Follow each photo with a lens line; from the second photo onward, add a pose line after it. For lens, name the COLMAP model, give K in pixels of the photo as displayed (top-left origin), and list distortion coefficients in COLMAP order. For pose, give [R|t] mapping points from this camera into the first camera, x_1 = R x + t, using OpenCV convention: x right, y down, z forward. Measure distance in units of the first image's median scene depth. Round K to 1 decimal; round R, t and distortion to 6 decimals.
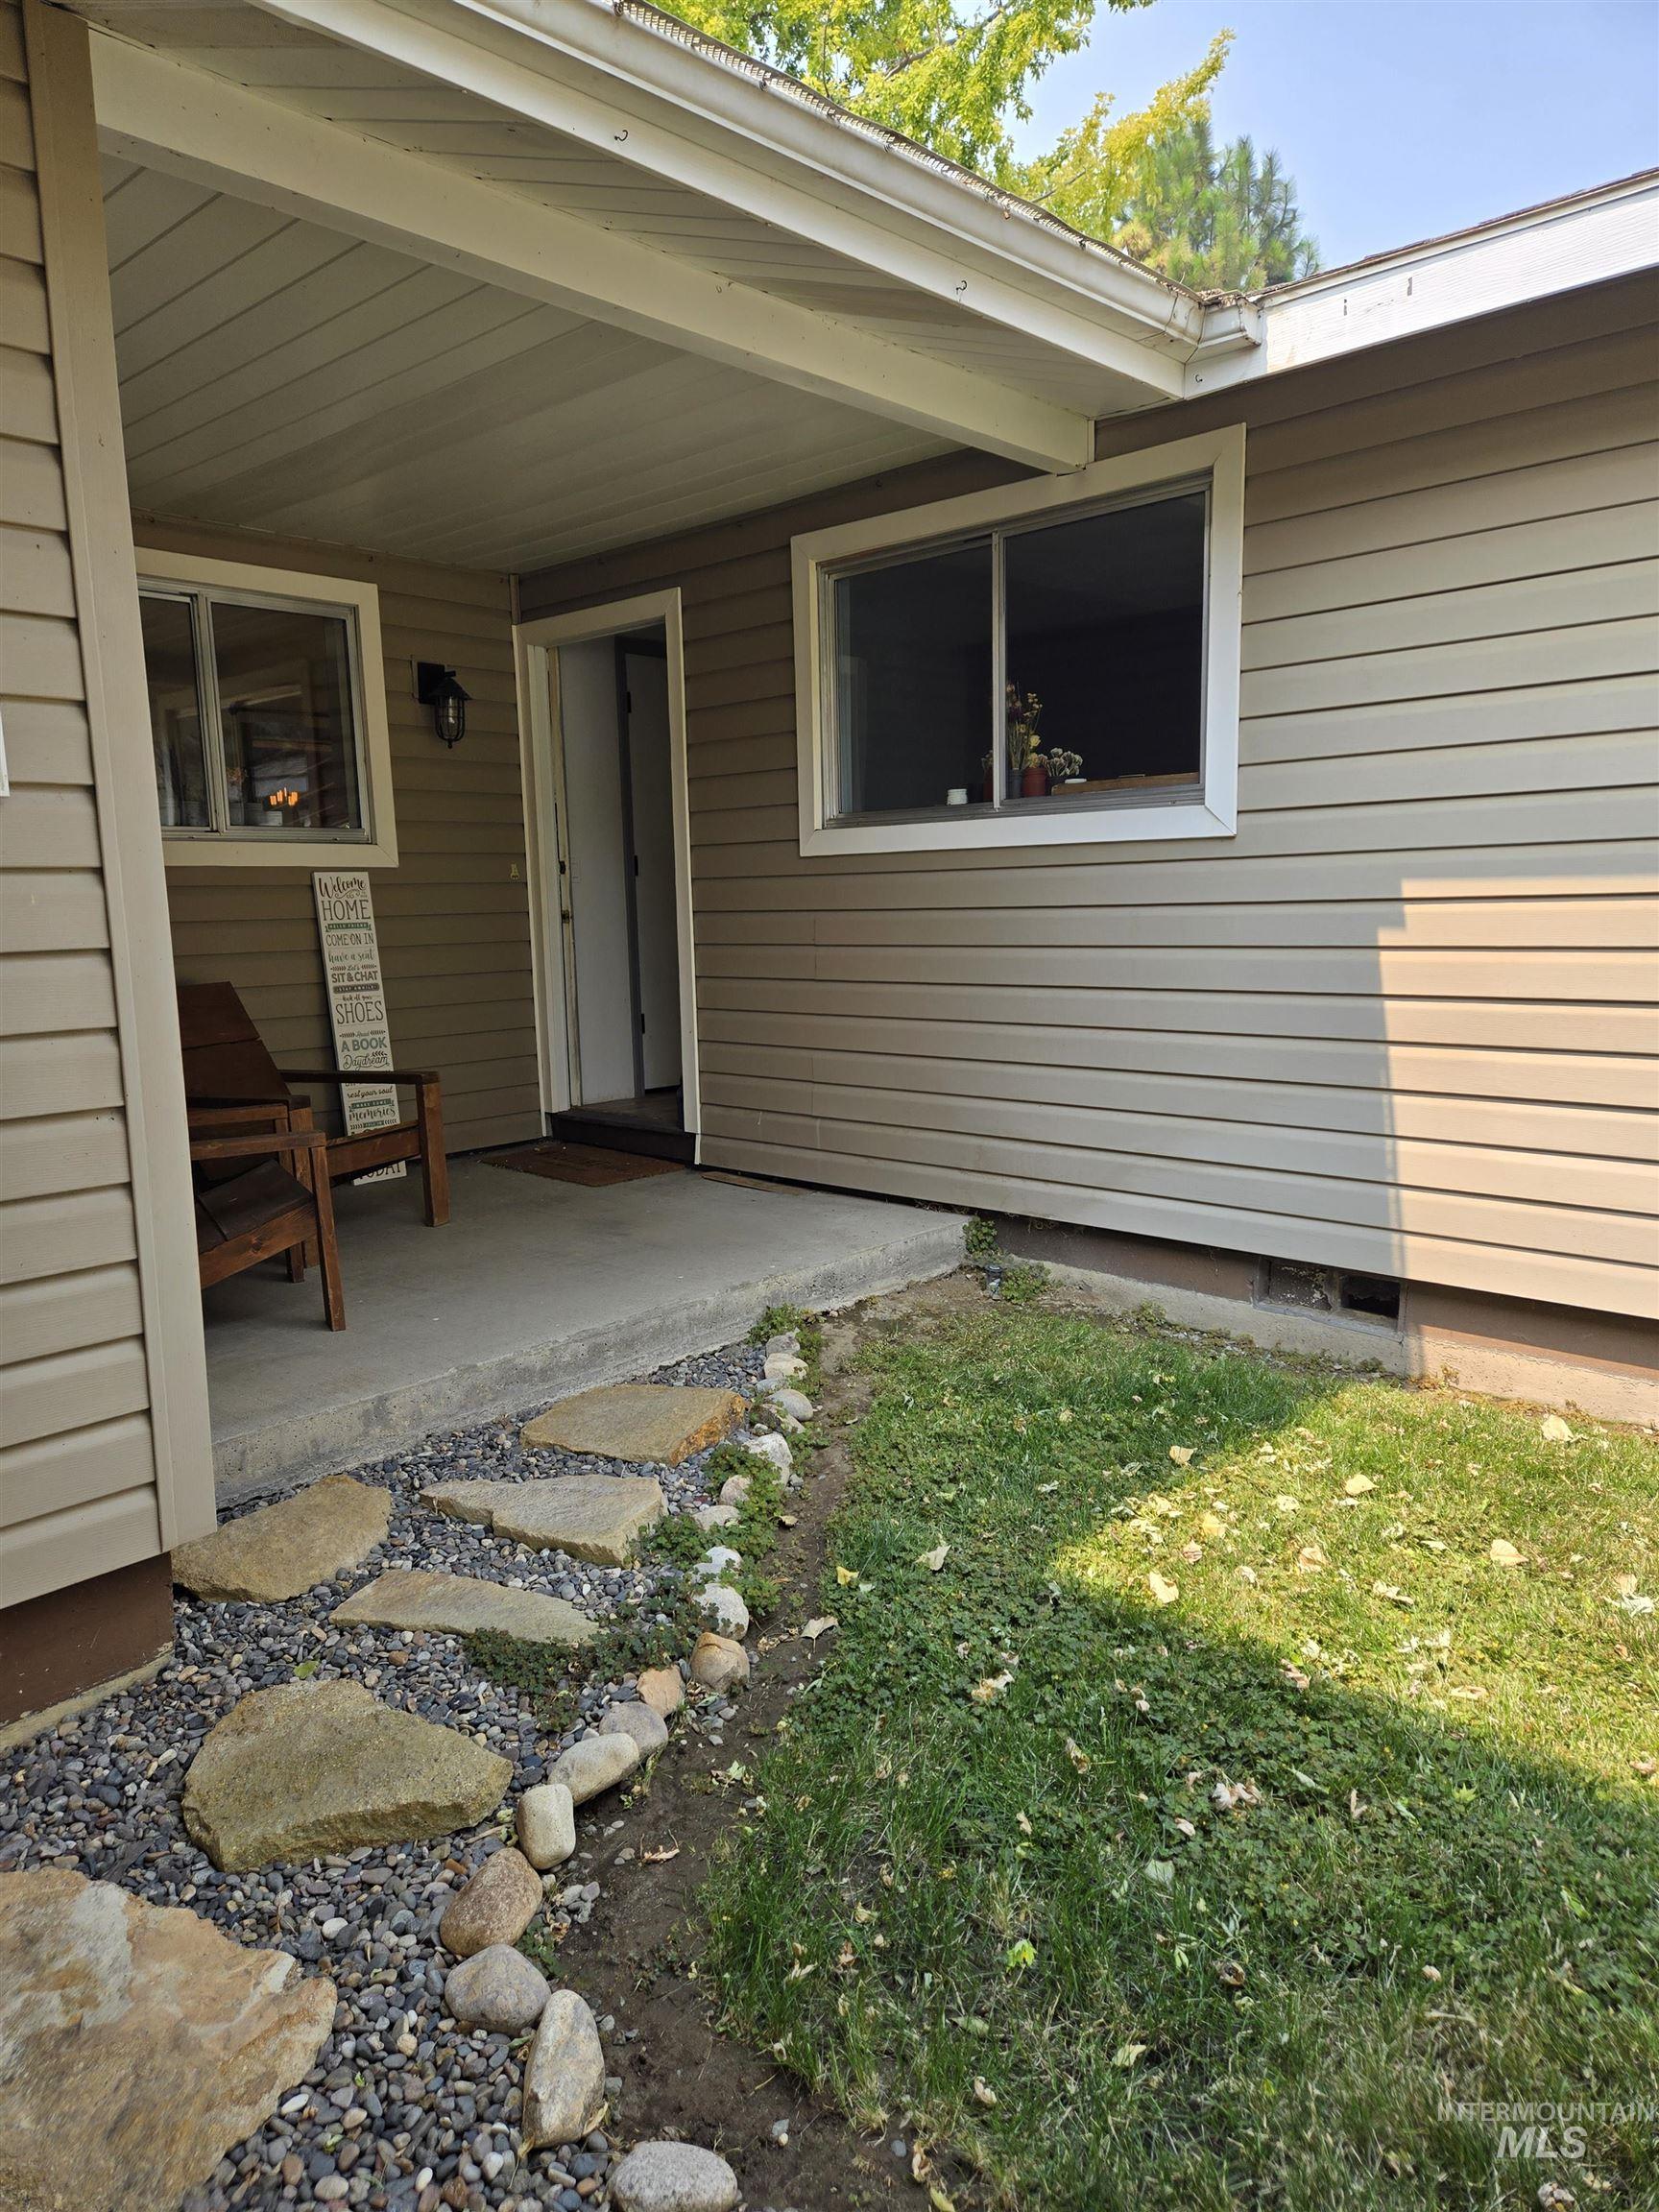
lens RADIAL K [[1461.4, 0, 828.6], [0, 1461.4, 1112.9], [0, 0, 1]] dist [0.066915, -0.052396]
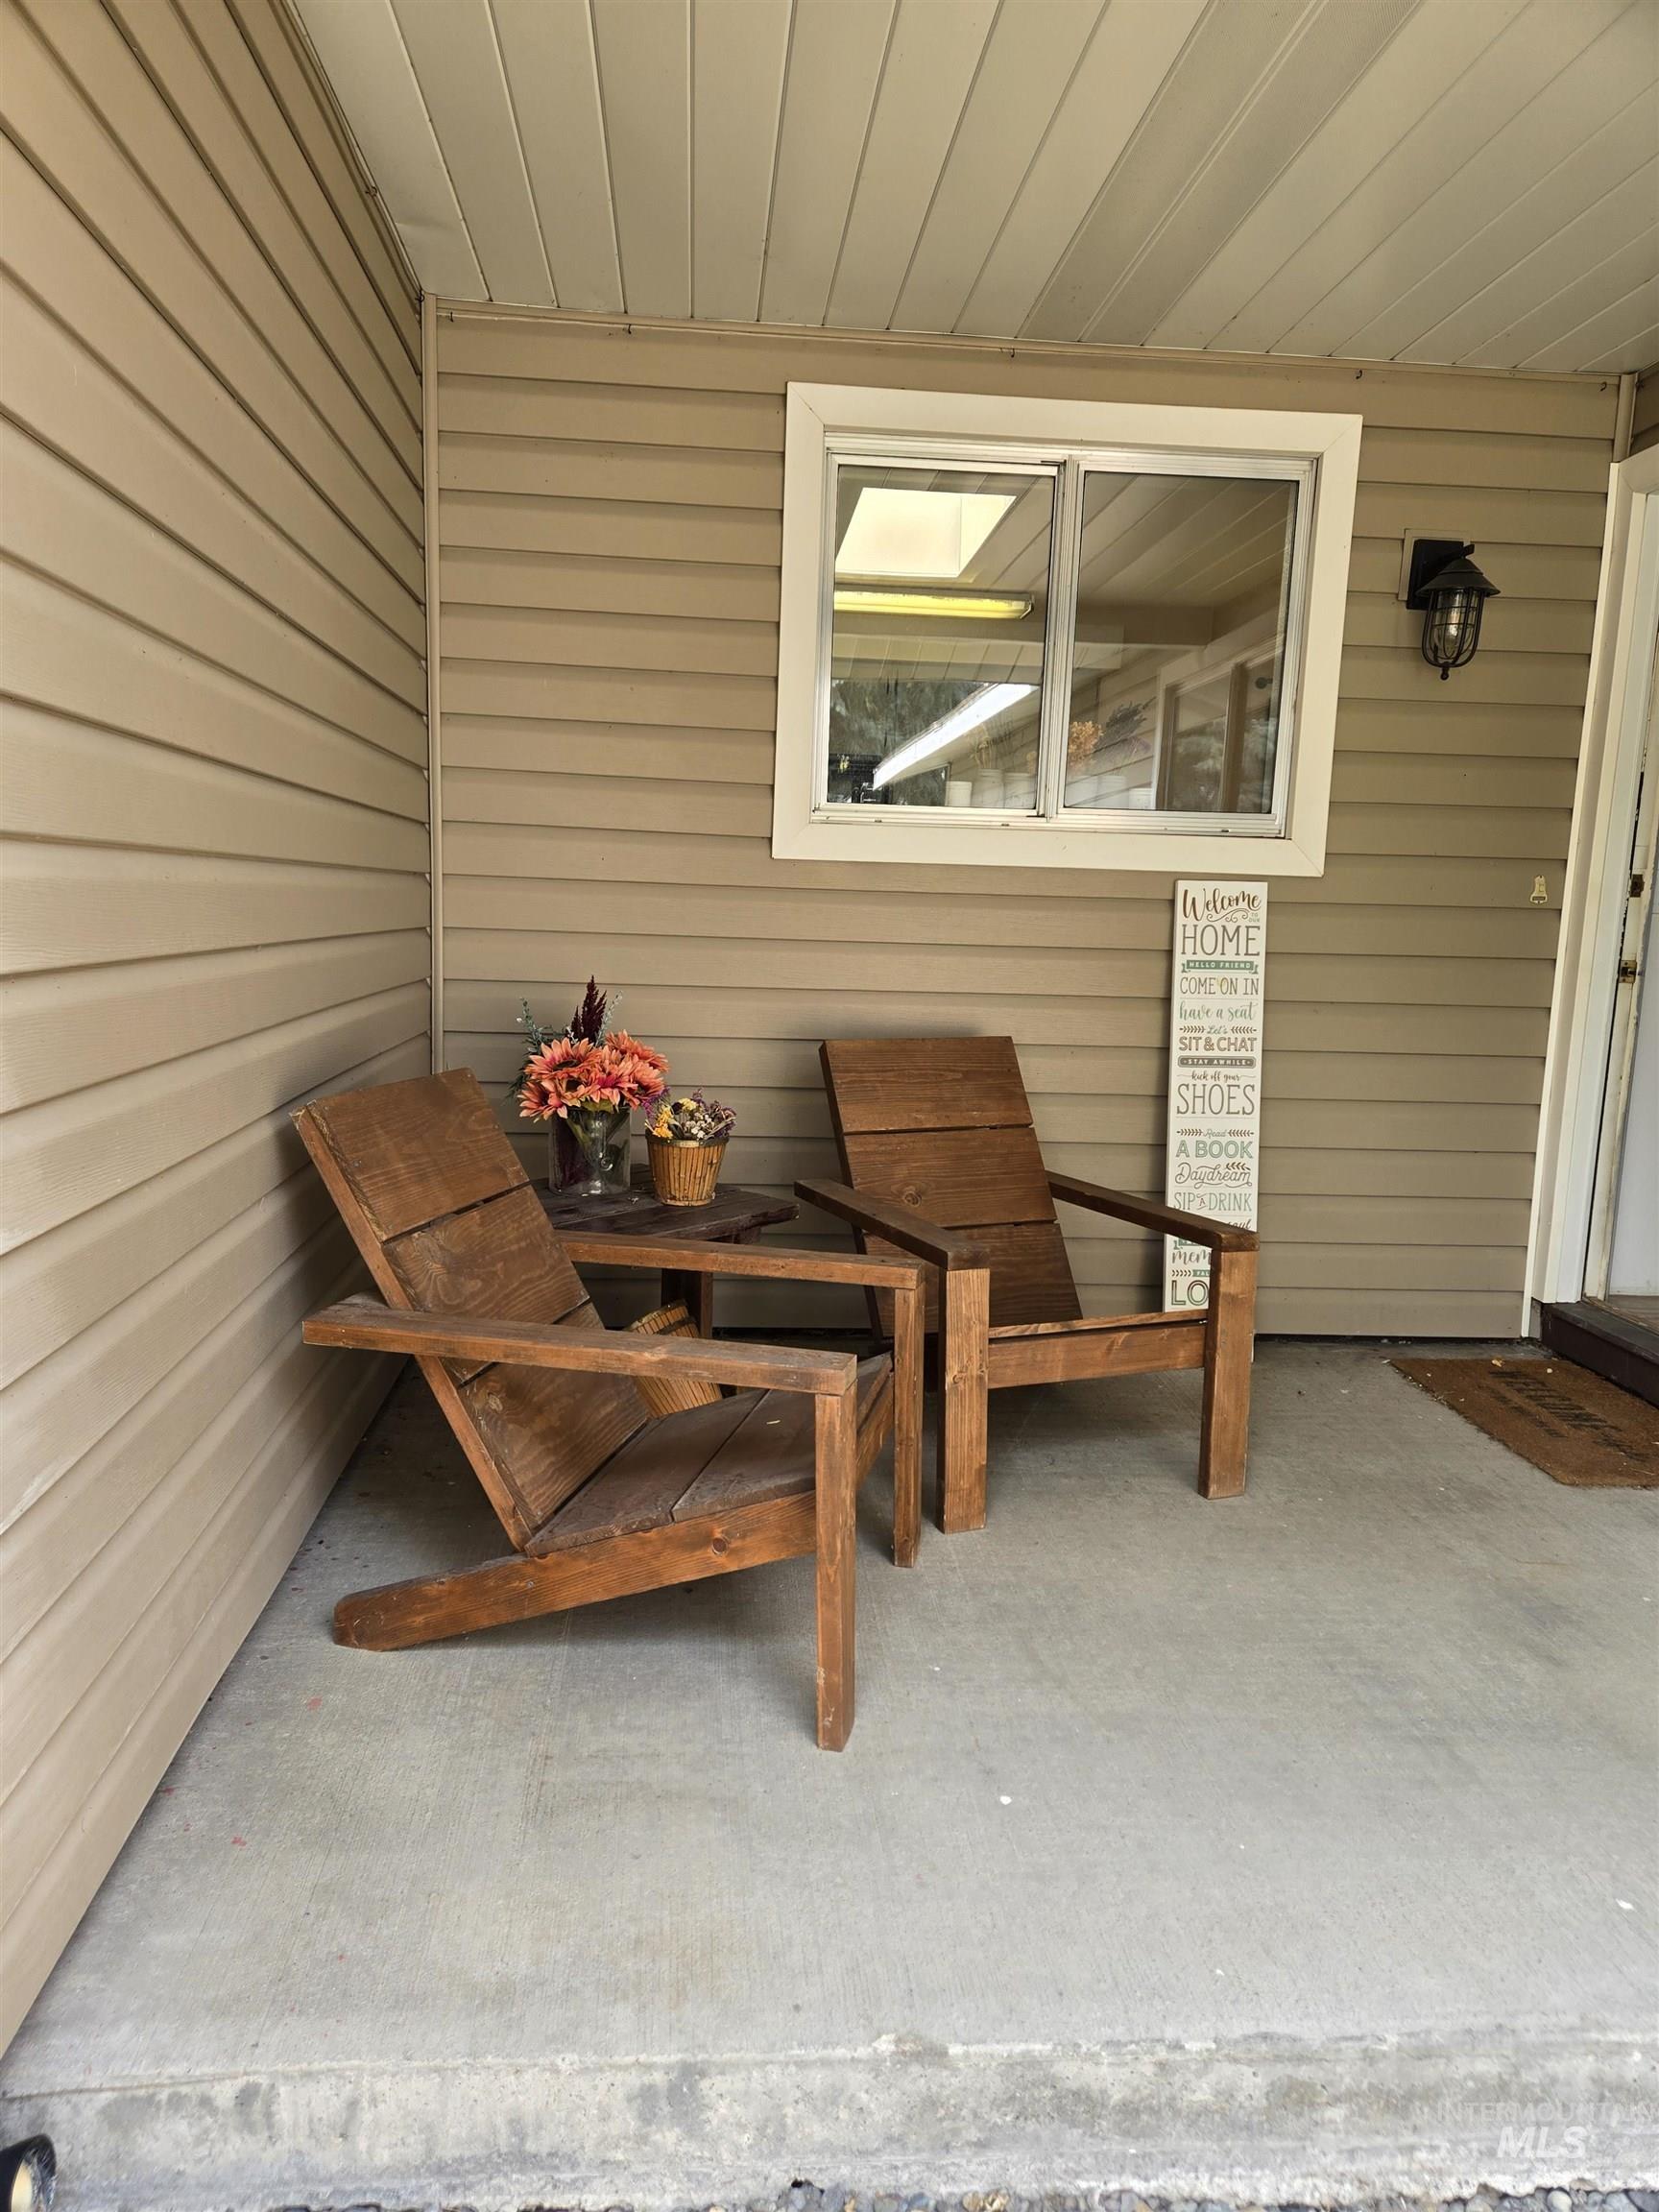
lens RADIAL K [[1461.4, 0, 806.0], [0, 1461.4, 1121.0], [0, 0, 1]] dist [0.066915, -0.052396]
pose [[0.725231, 0.144633, -0.673143, -0.015529], [-0.151321, 0.987265, 0.049096, -0.063959], [0.671671, 0.066255, 0.737881, 0.410186]]
